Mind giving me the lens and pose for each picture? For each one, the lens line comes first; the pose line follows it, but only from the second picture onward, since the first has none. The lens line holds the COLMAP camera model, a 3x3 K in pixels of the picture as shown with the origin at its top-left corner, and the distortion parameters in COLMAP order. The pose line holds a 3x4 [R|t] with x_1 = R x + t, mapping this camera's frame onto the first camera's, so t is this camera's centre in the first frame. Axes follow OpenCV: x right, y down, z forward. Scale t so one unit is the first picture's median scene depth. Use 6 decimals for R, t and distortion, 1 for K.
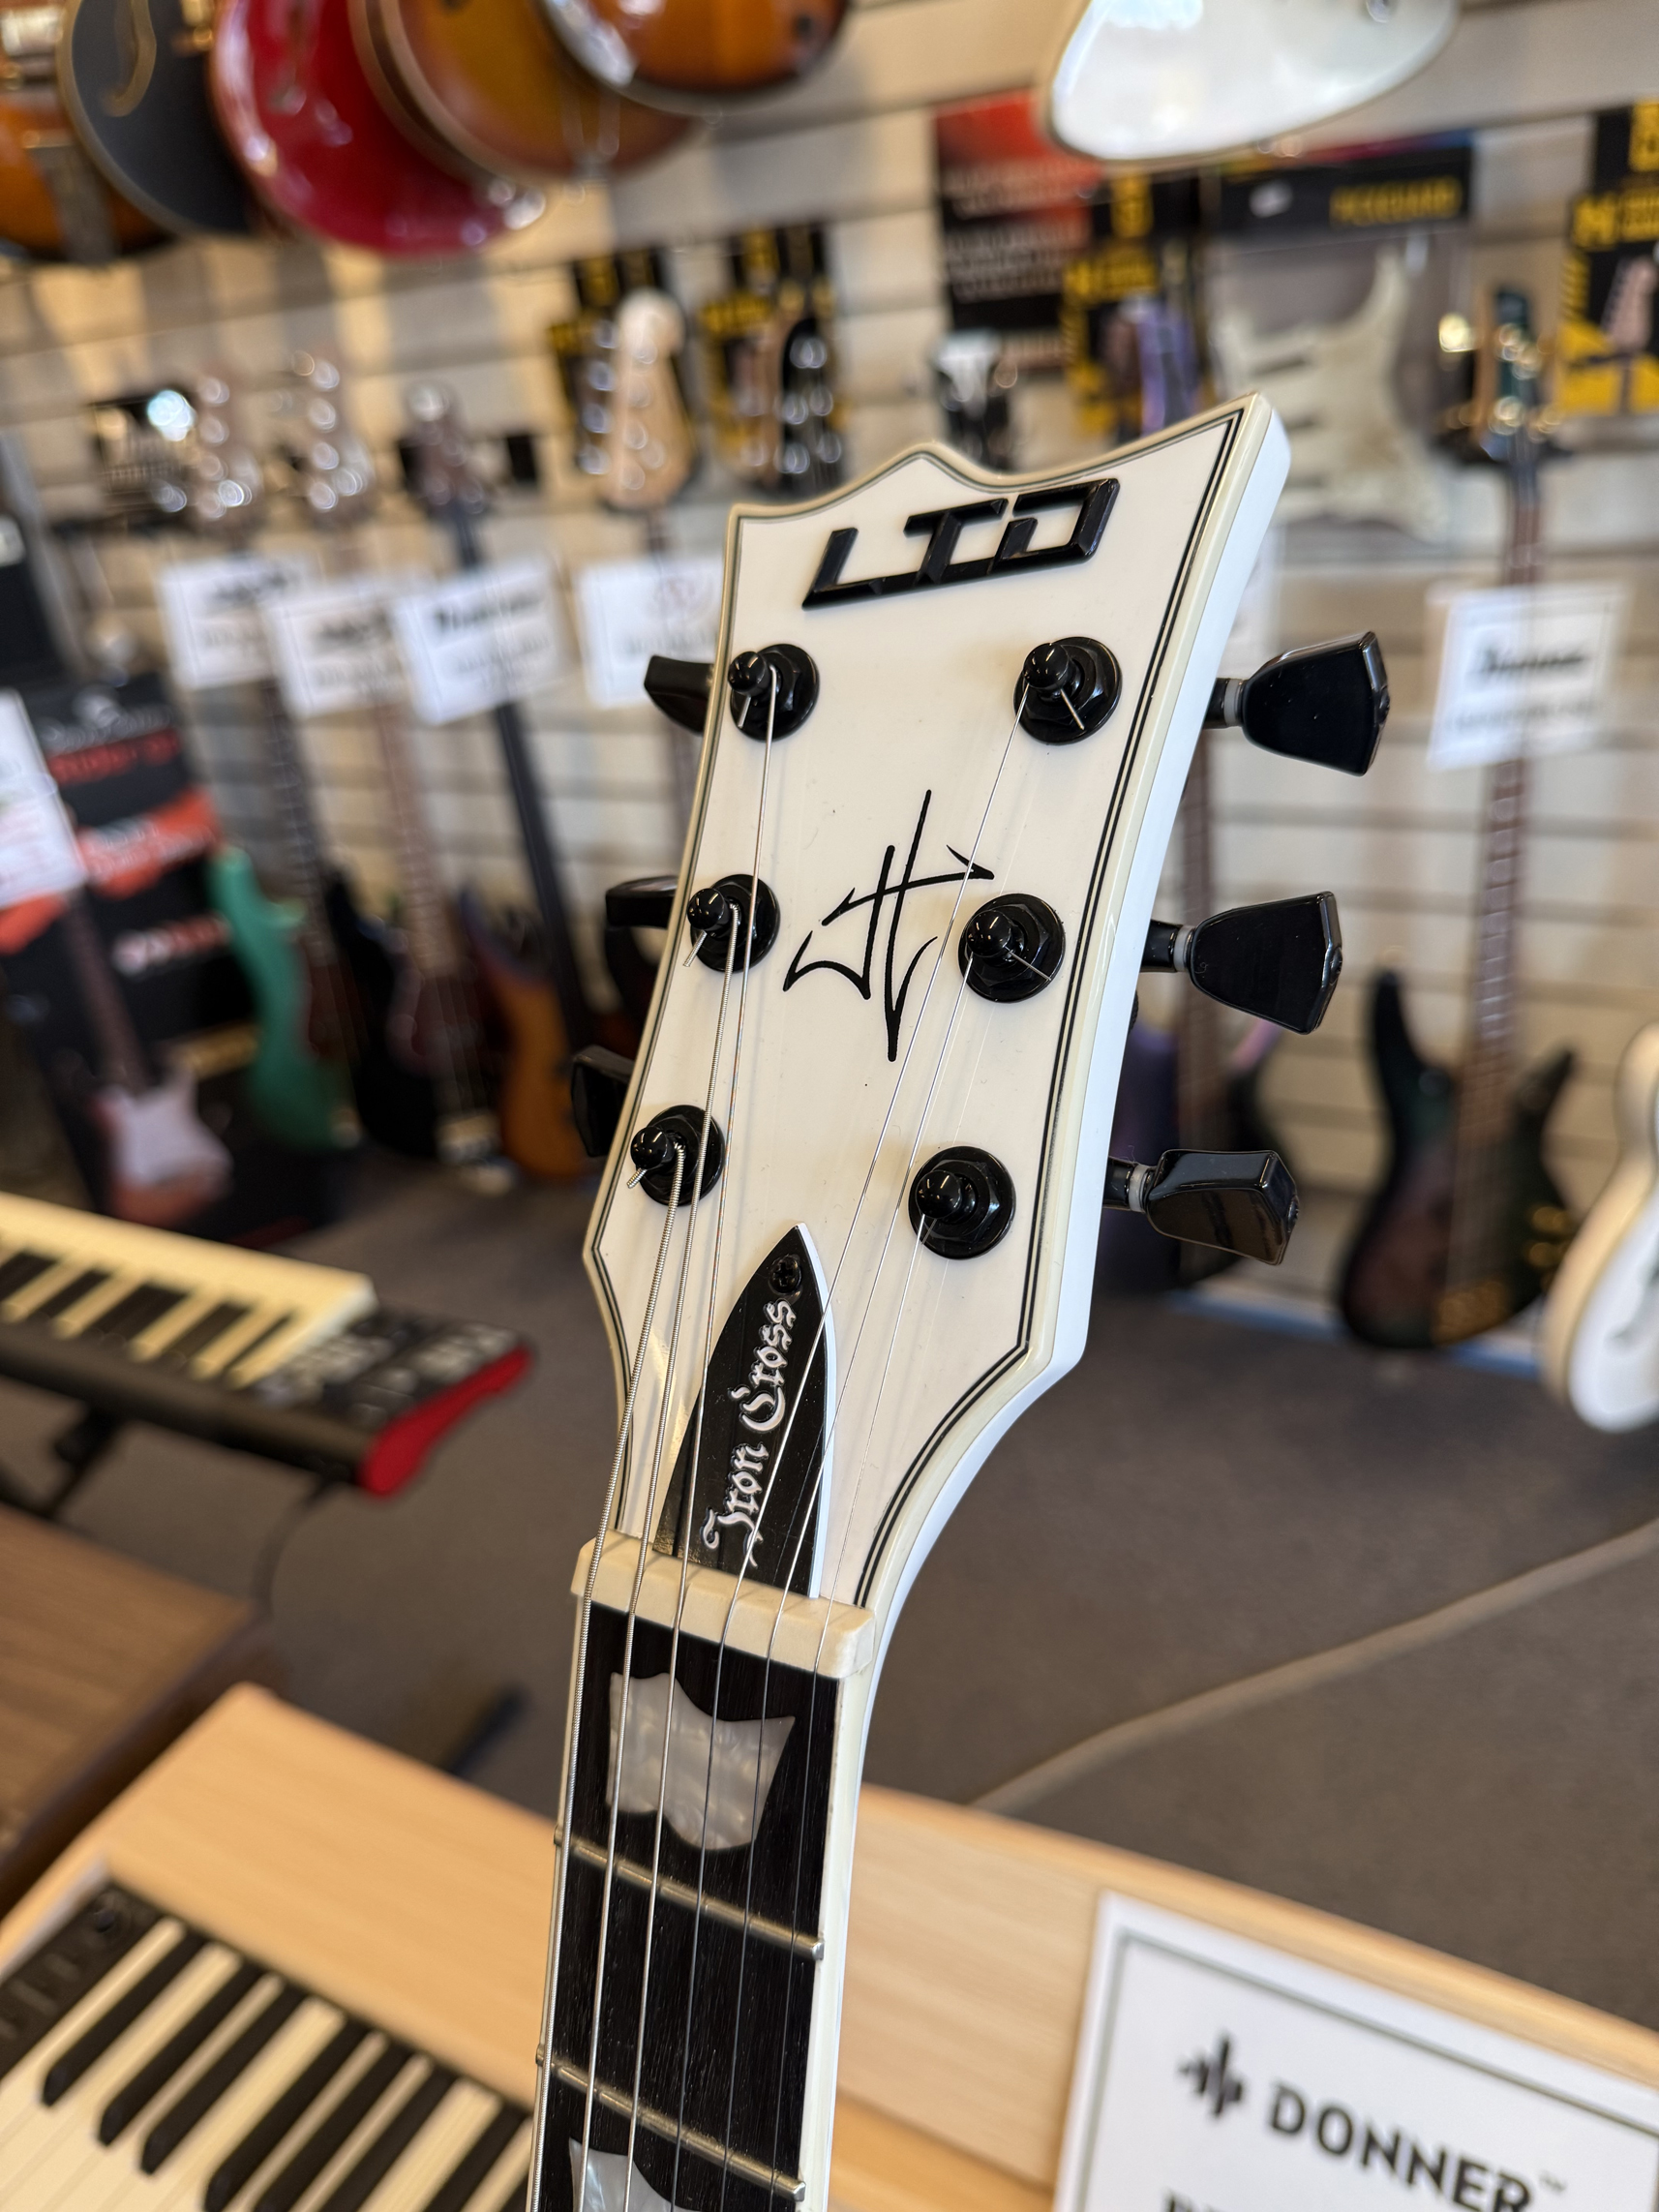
lens RADIAL K [[1552.9, 0, 765.3], [0, 1552.9, 1111.4], [0, 0, 1]] dist [0.001224, -0.053628]
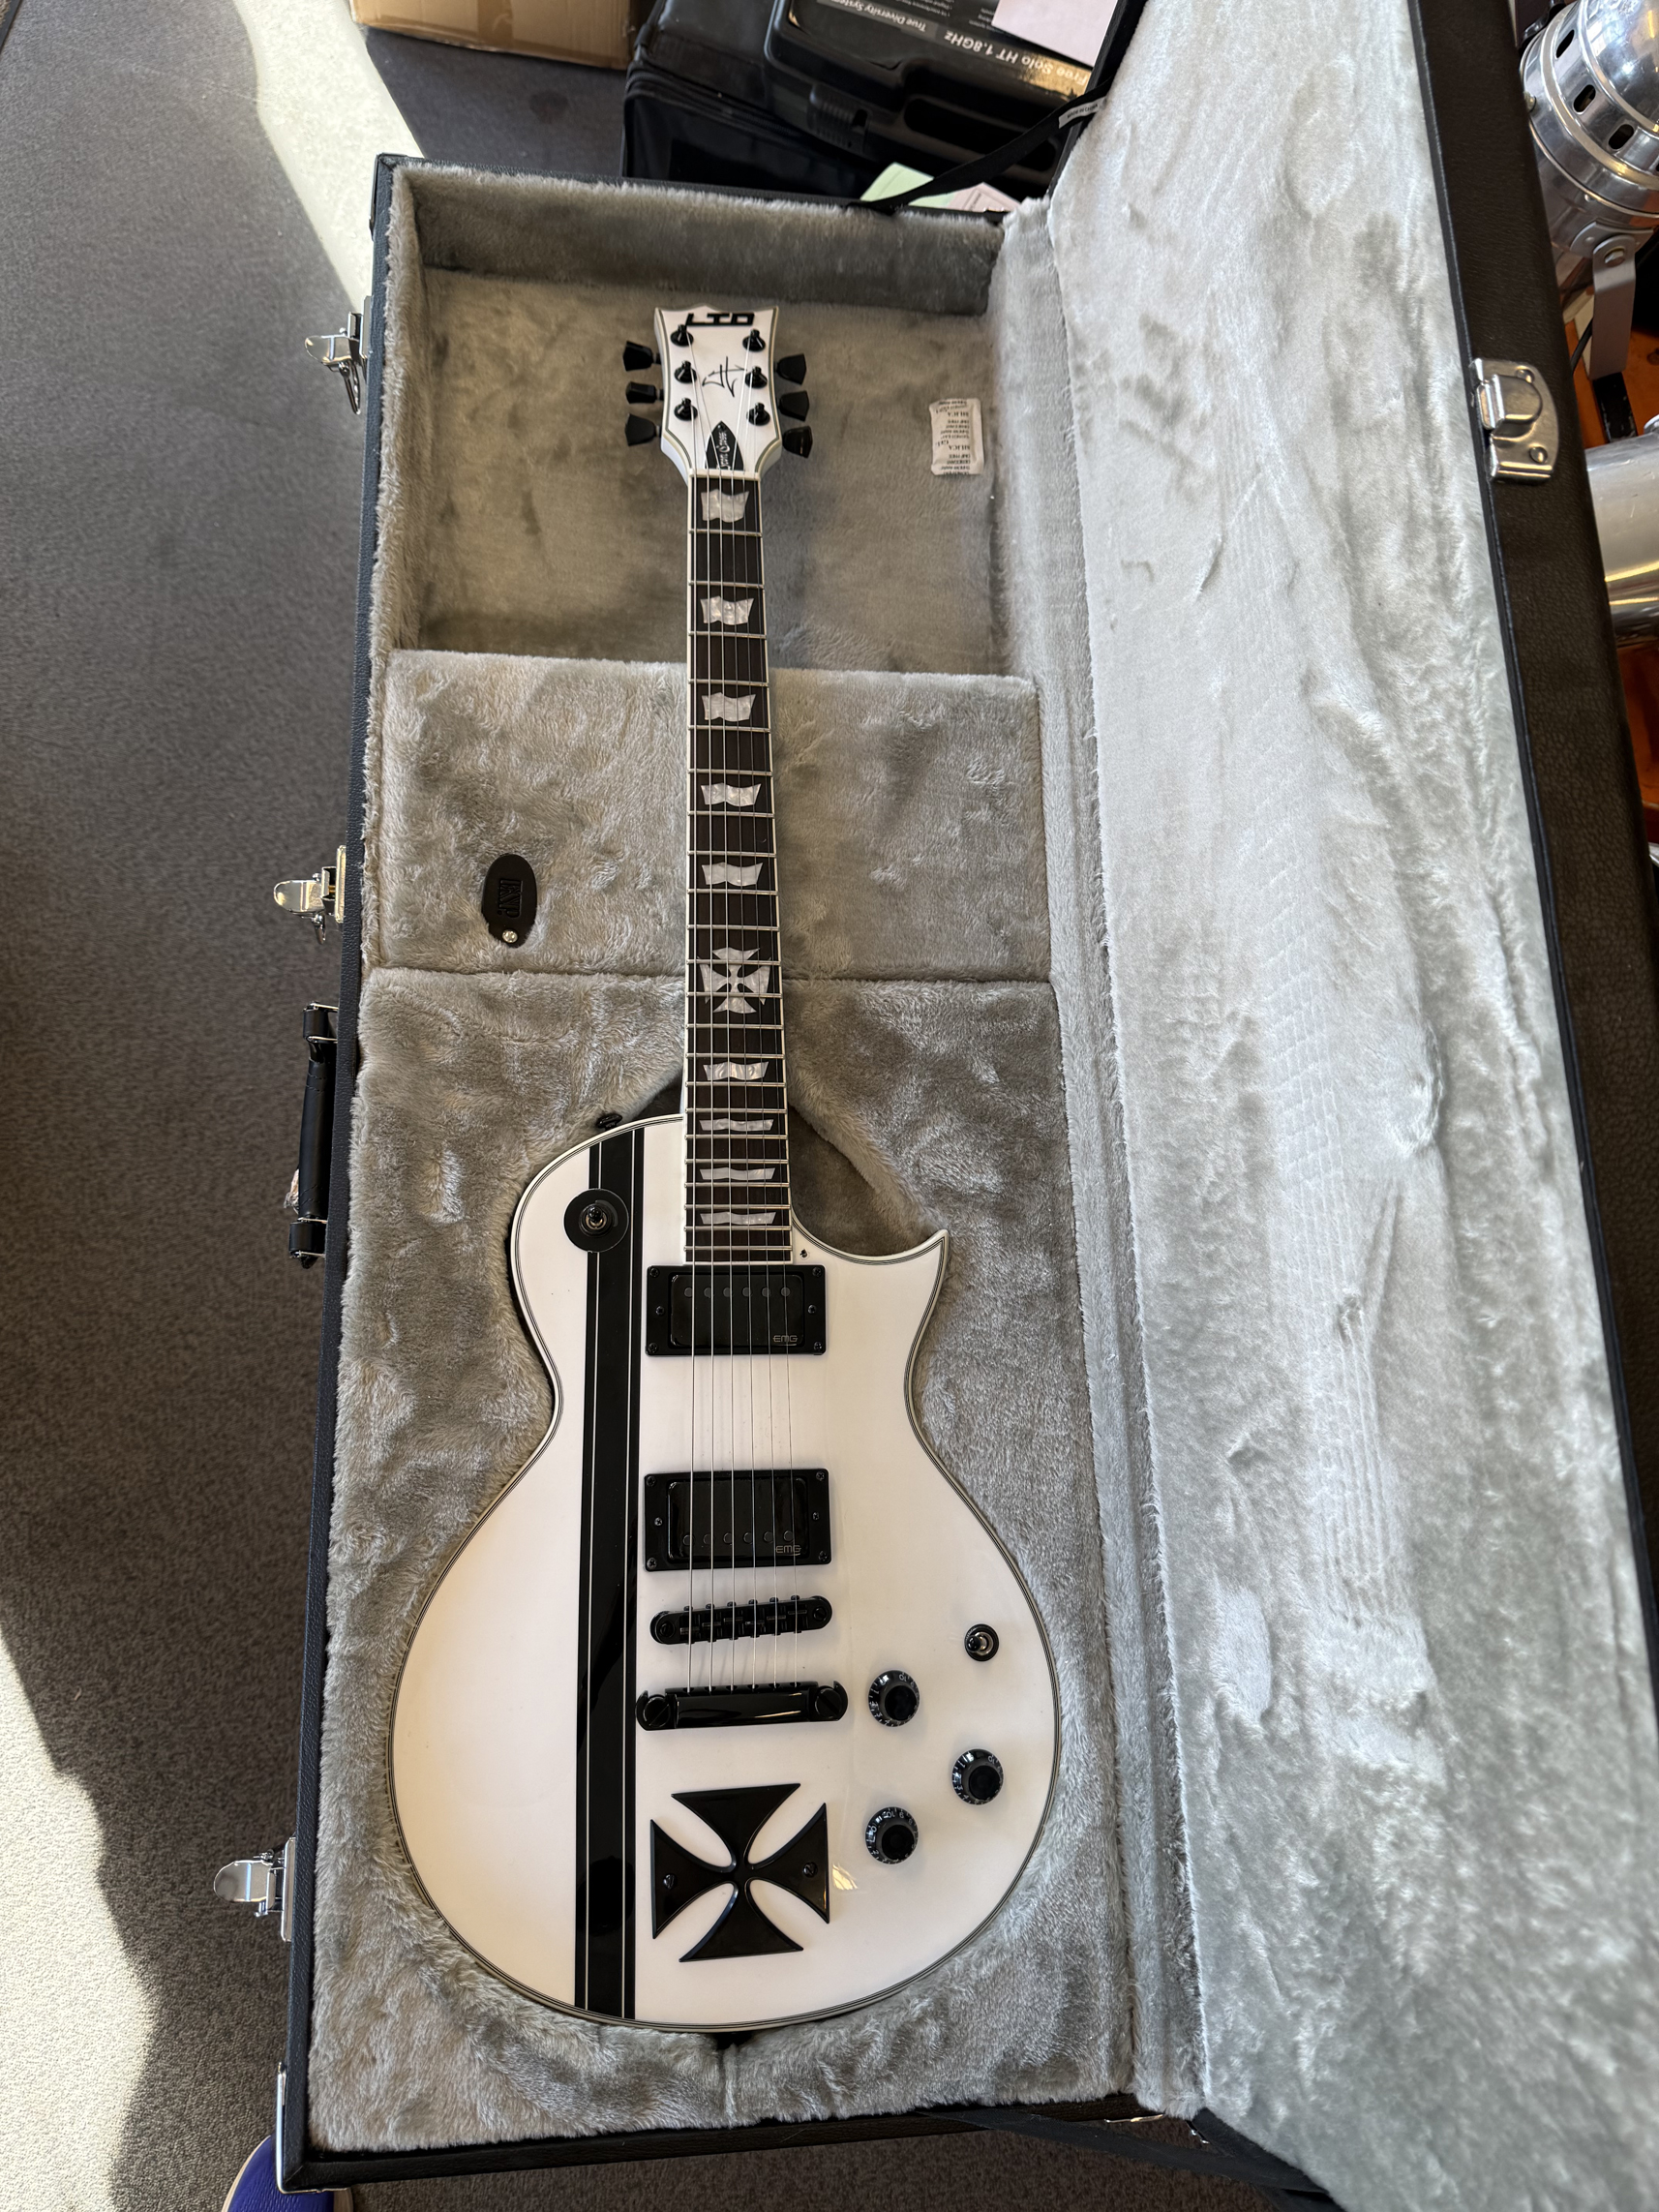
lens RADIAL K [[1552.9, 0, 765.3], [0, 1552.9, 1111.4], [0, 0, 1]] dist [0.001224, -0.053628]
pose [[0.784873, 0.055461, 0.617169, -3.060885], [0.162606, 0.942649, -0.291501, 3.962829], [-0.597941, 0.329147, 0.730842, -2.033188]]
